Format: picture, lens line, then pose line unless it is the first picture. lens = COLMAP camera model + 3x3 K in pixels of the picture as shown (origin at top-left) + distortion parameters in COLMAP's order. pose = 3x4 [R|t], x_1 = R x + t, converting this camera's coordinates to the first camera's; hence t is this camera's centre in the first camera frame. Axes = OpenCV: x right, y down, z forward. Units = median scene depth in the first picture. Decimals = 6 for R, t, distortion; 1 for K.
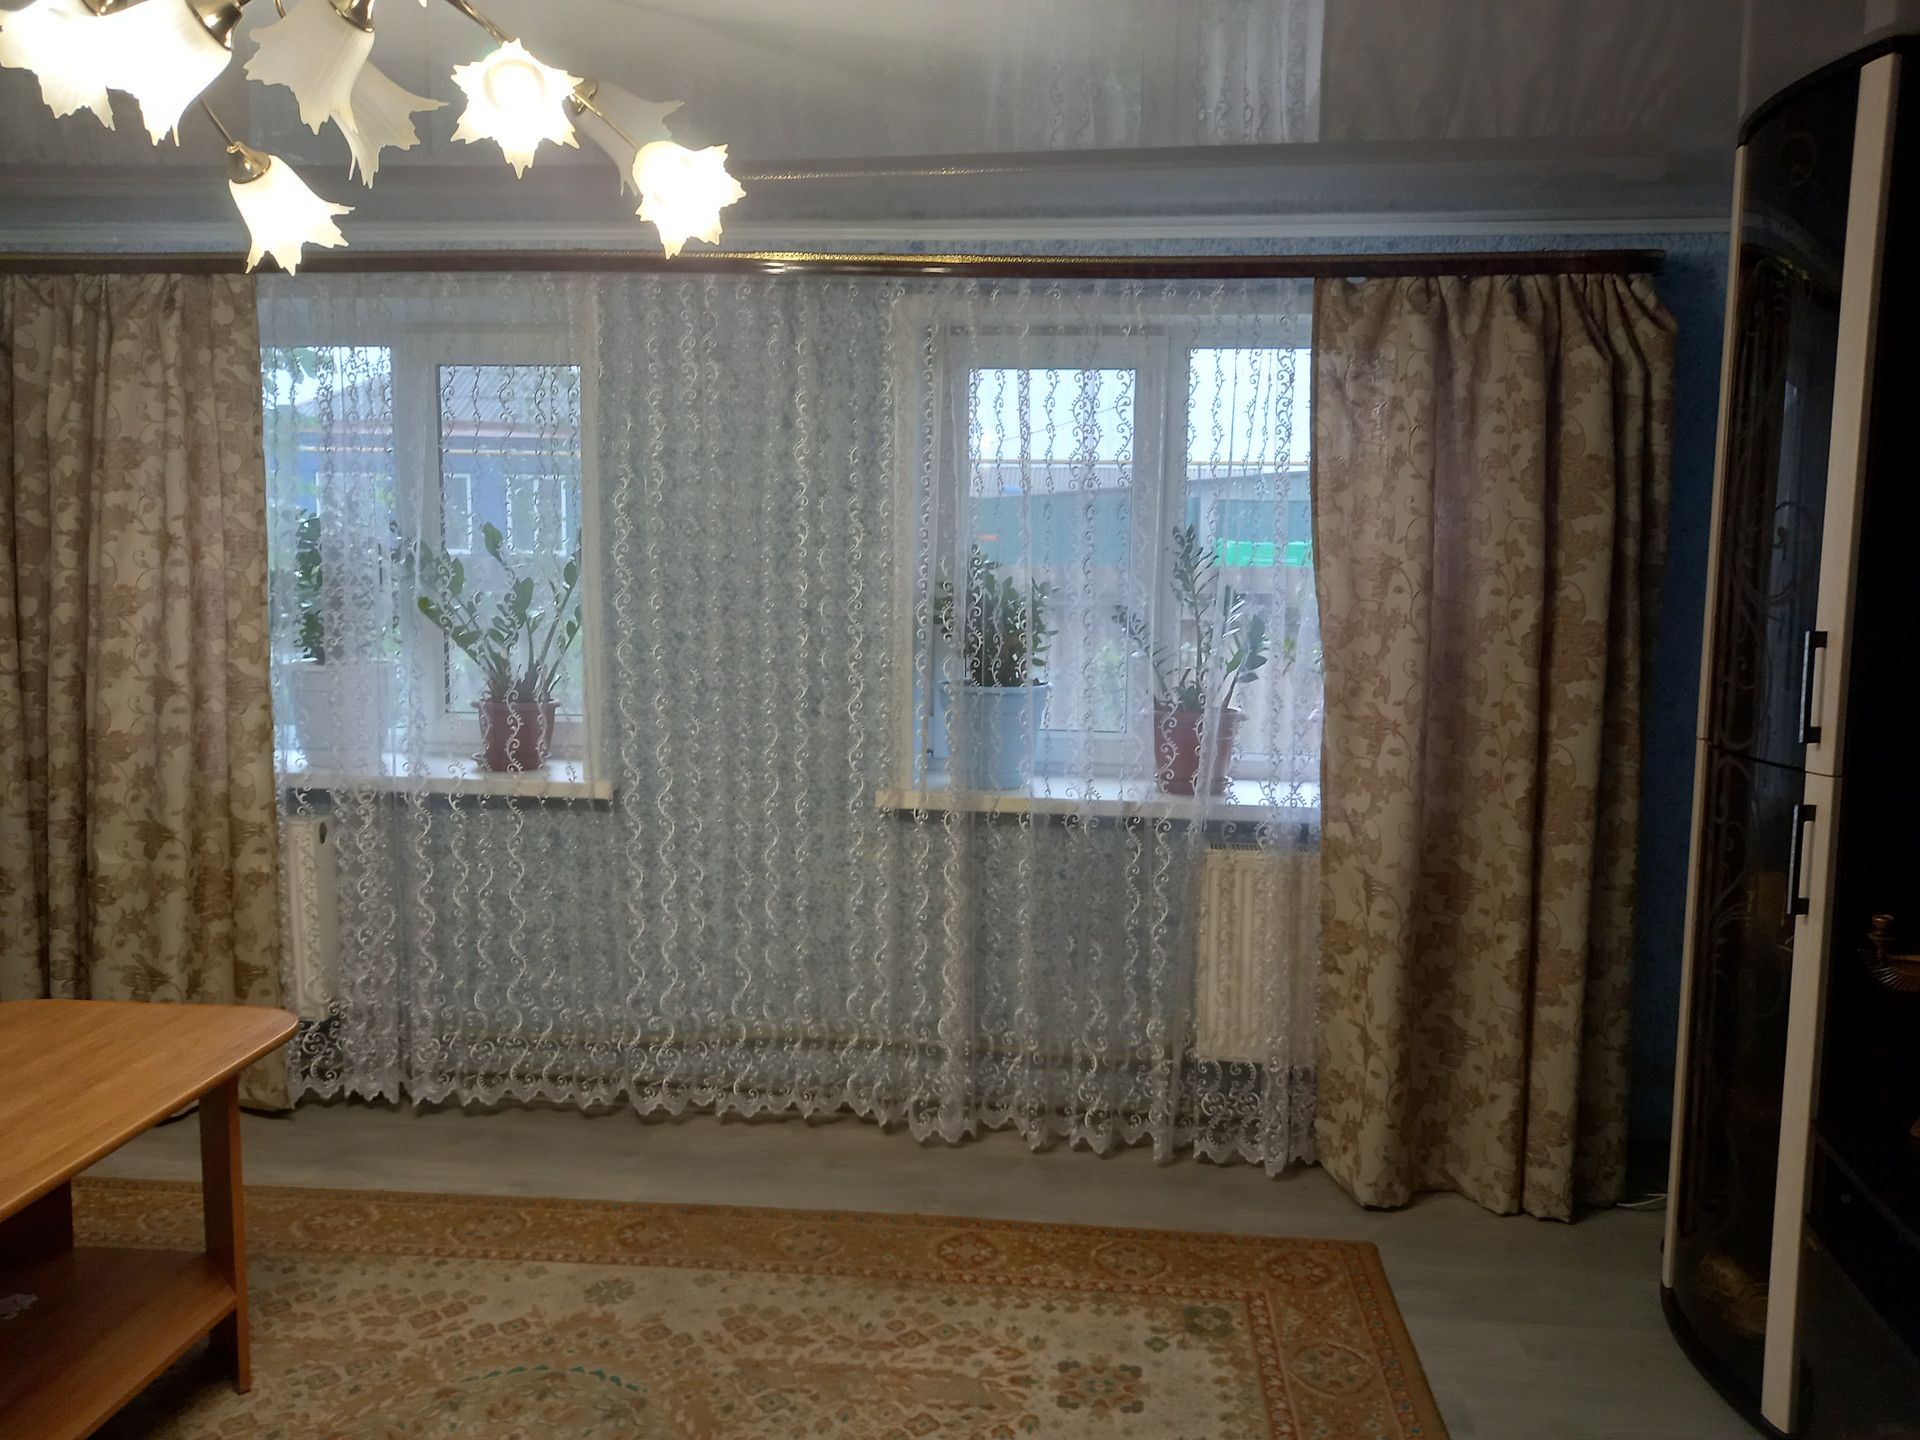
lens RADIAL K [[1384.2, 0, 962.7], [0, 1384.2, 719.0], [0, 0, 1]] dist [0.056593, -0.054626]
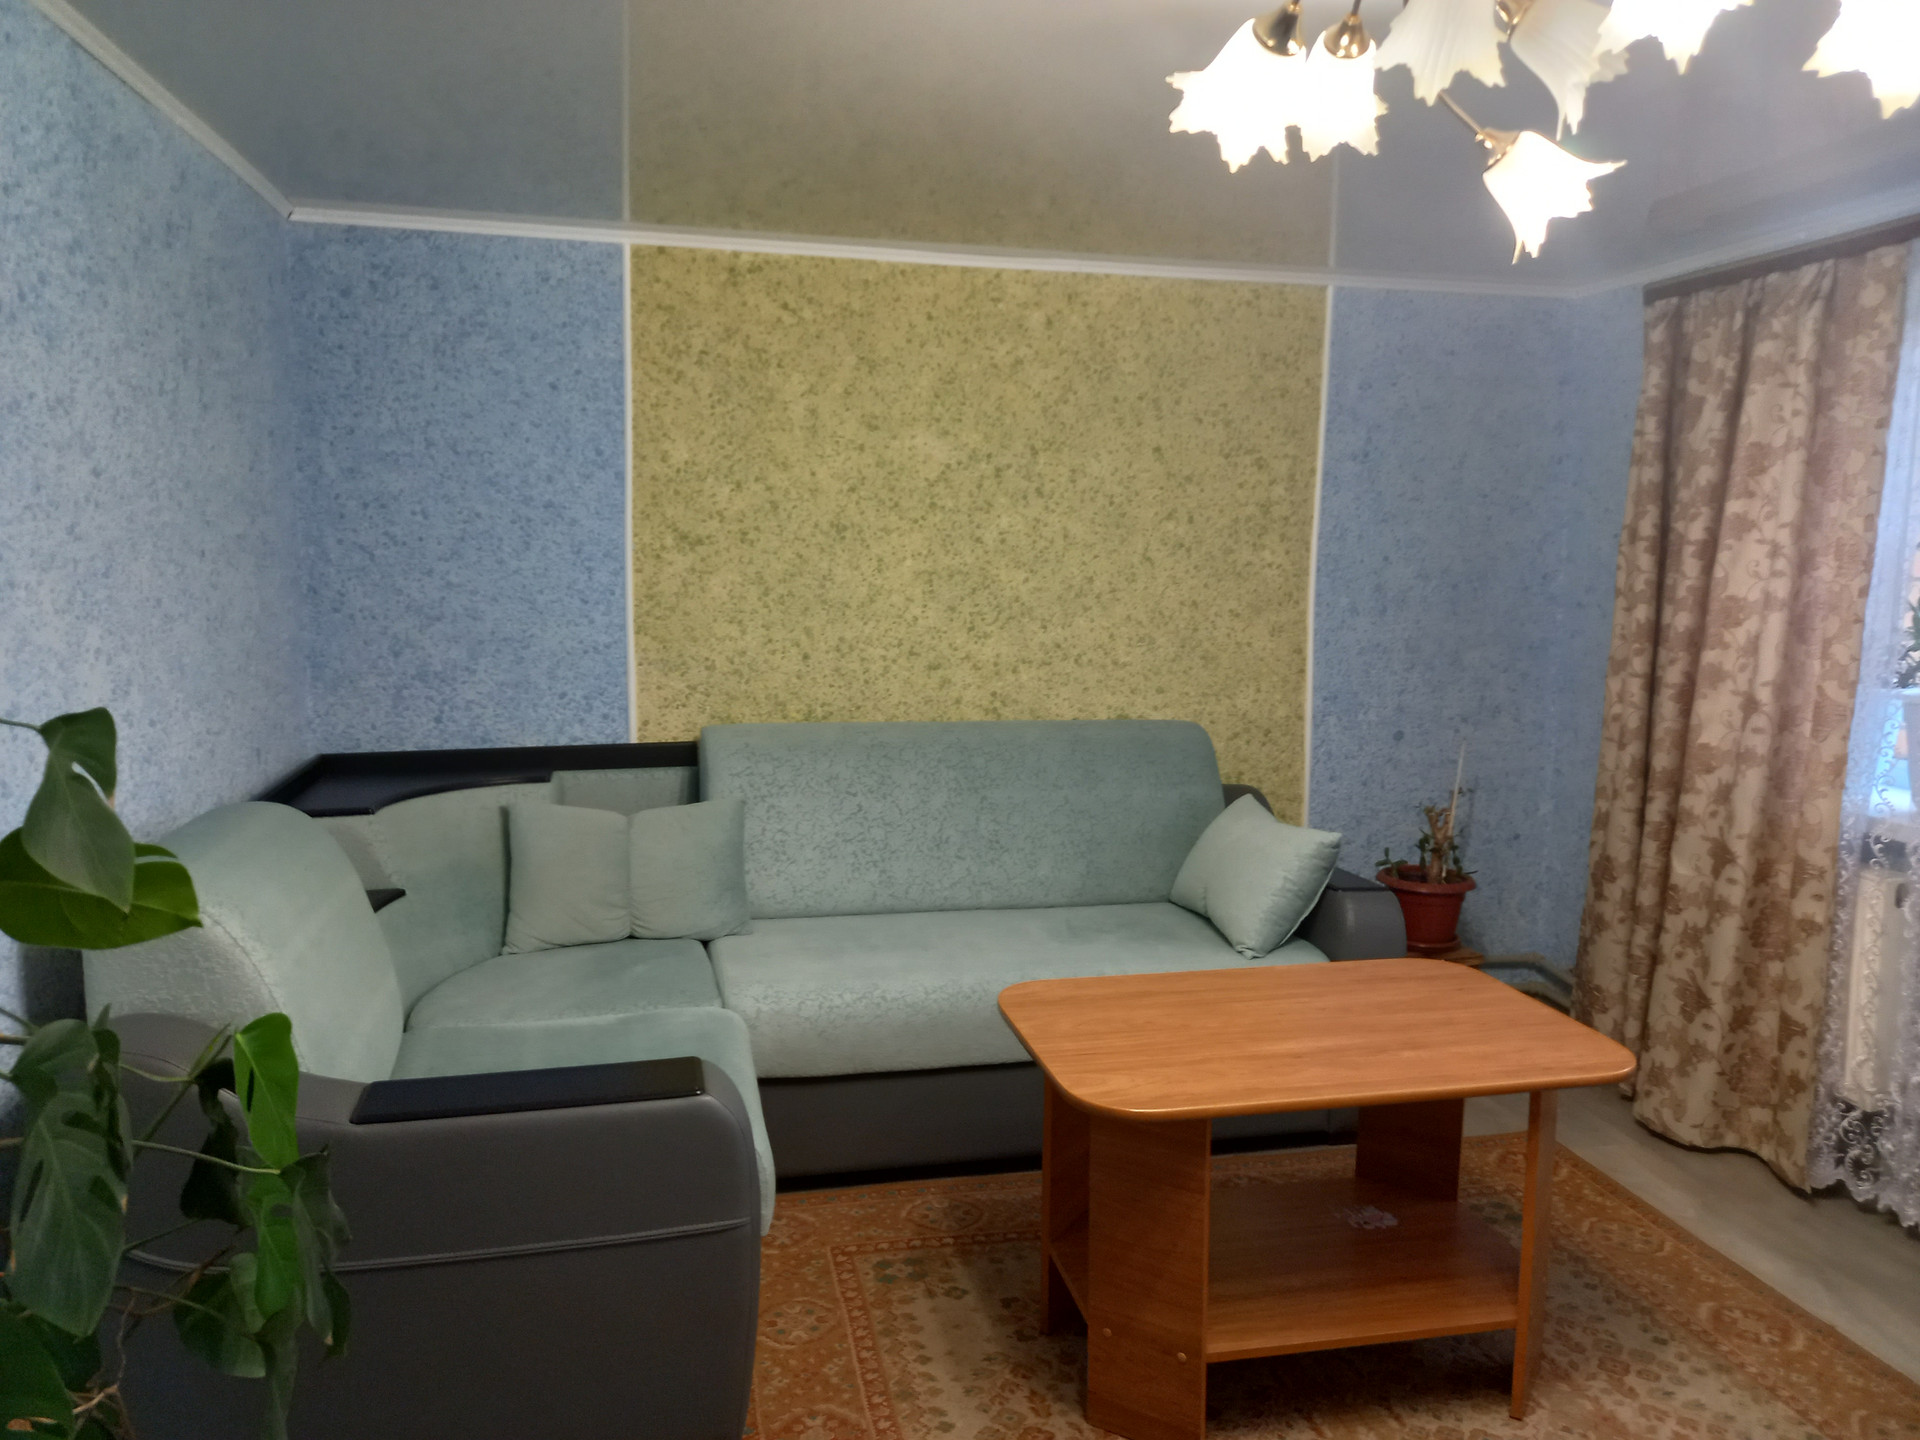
lens RADIAL K [[1384.2, 0, 996.6], [0, 1384.2, 720.5], [0, 0, 1]] dist [0.056593, -0.054626]
pose [[0.303880, 0.114989, -0.945746, 0.209110], [-0.125161, 0.988904, 0.080021, -0.028172], [0.944453, 0.094053, 0.314900, 0.261207]]
